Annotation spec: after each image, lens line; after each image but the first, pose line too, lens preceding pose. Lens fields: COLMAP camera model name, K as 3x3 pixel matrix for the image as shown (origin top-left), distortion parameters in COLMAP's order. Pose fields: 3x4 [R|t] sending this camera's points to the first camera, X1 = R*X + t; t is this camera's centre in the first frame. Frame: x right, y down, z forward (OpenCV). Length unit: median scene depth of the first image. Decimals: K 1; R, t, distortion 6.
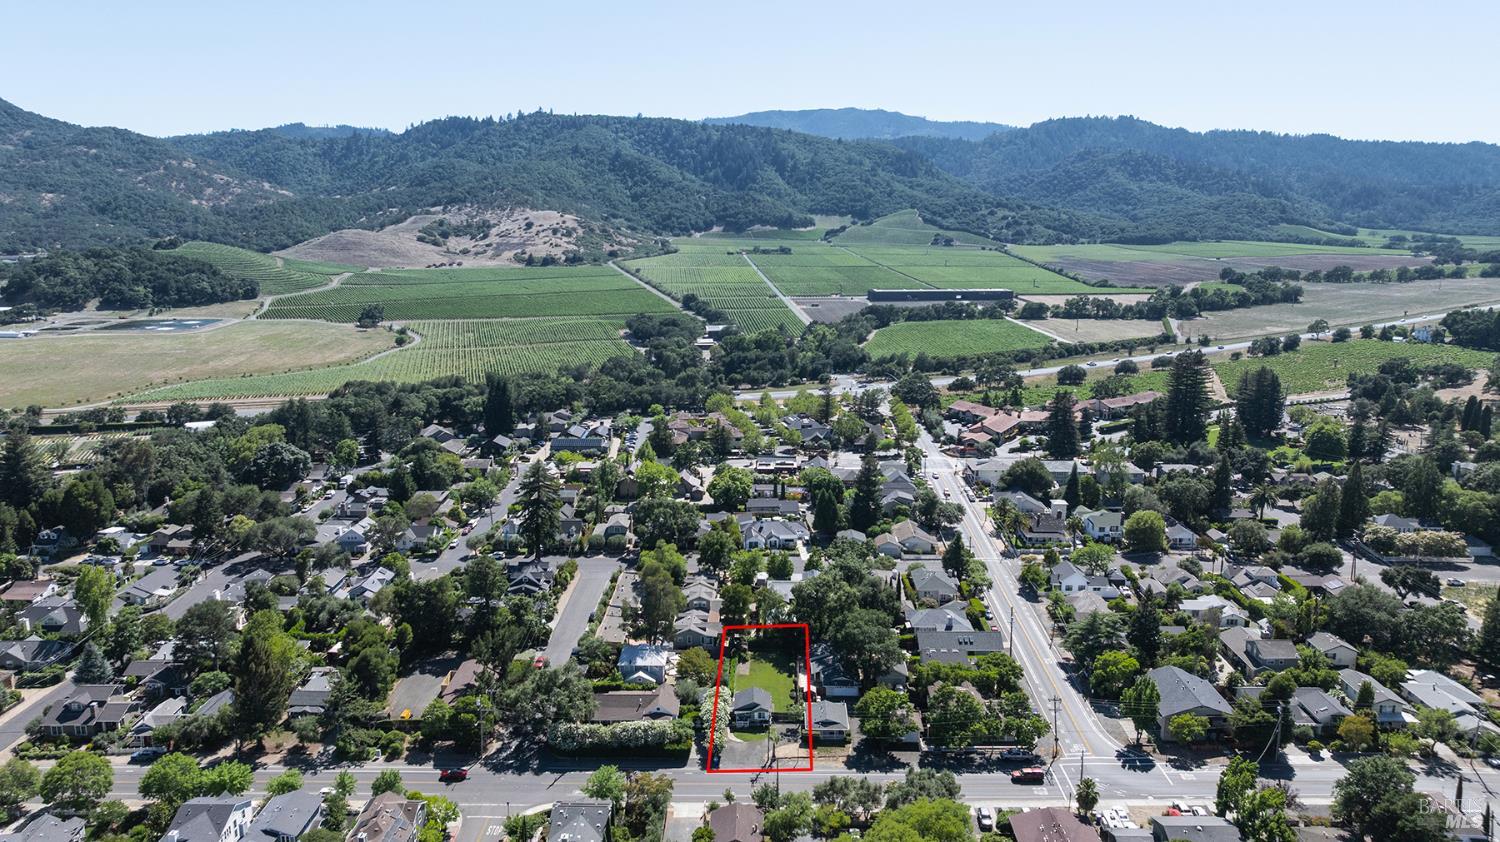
lens RADIAL K [[1062.0, 0, 792.2], [0, 1062.0, 420.4], [0, 0, 1]] dist [-0.011451, -0.003944]
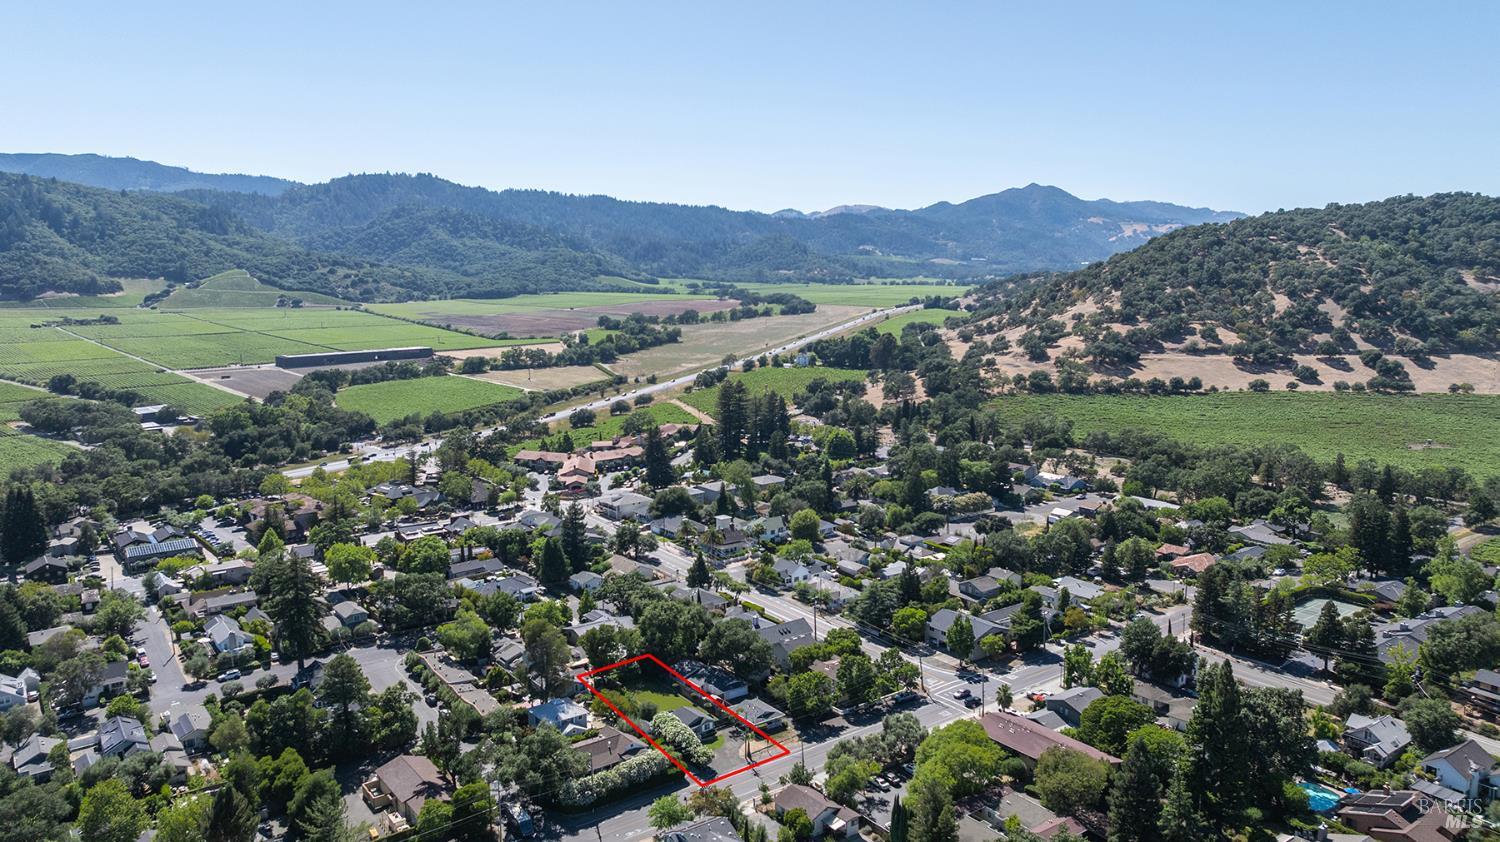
lens RADIAL K [[1062.0, 0, 792.2], [0, 1062.0, 420.4], [0, 0, 1]] dist [-0.011451, -0.003944]
pose [[0.795105, -0.102062, 0.597822, -0.074598], [0.132793, 0.991116, -0.007408, -0.001628], [-0.591755, 0.085277, 0.801595, 0.006826]]
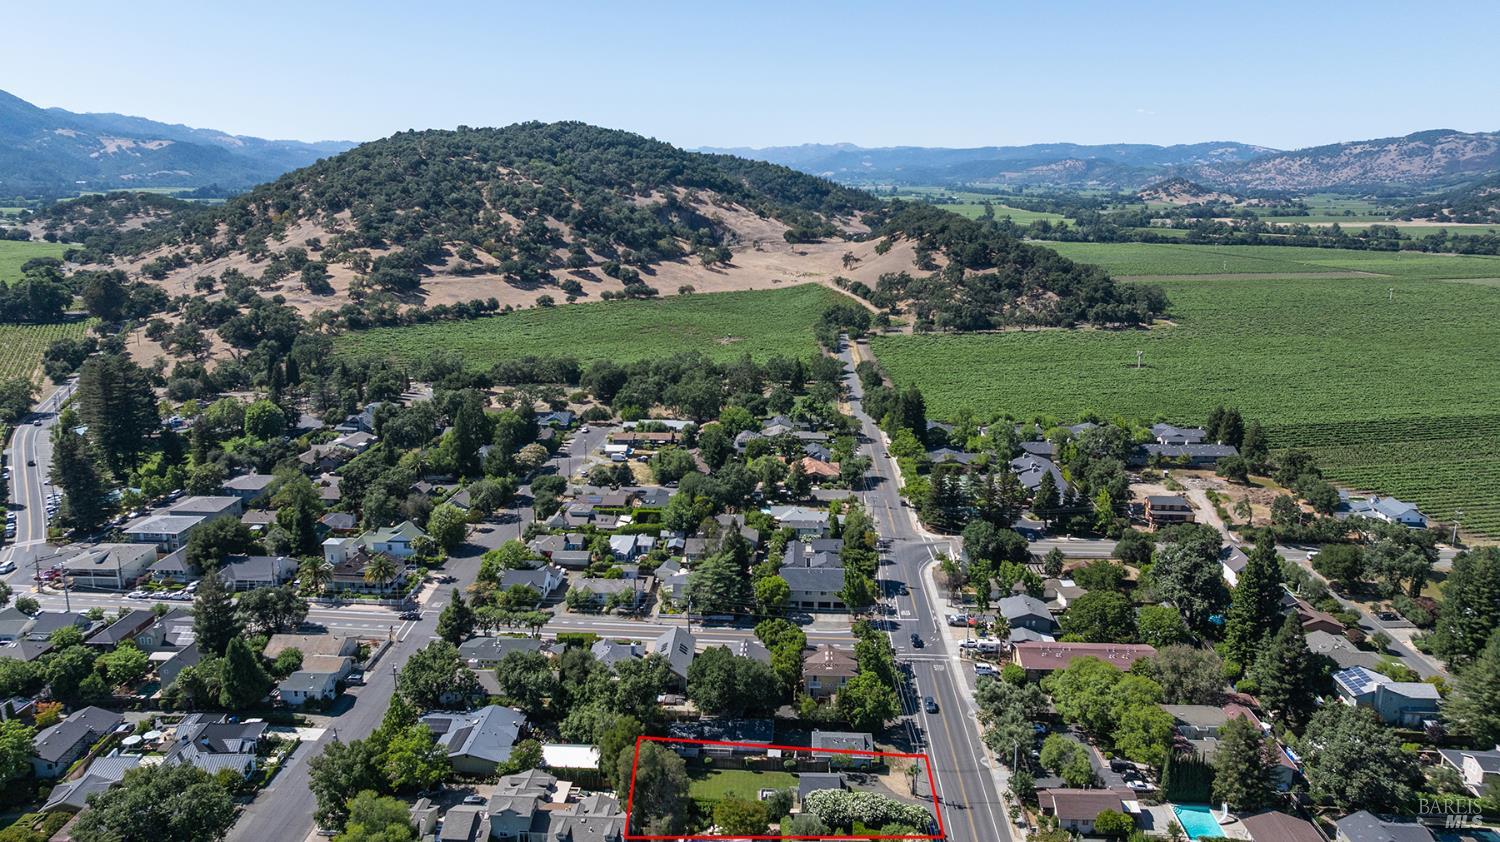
lens RADIAL K [[1023.1, 0, 750.0], [0, 1023.1, 421.0], [0, 0, 1]] dist [-0.004158, 0.000088]
pose [[0.058262, -0.237076, 0.969742, -0.097655], [0.197926, 0.954852, 0.221545, -0.025350], [-0.978484, 0.179030, 0.102555, 0.121784]]
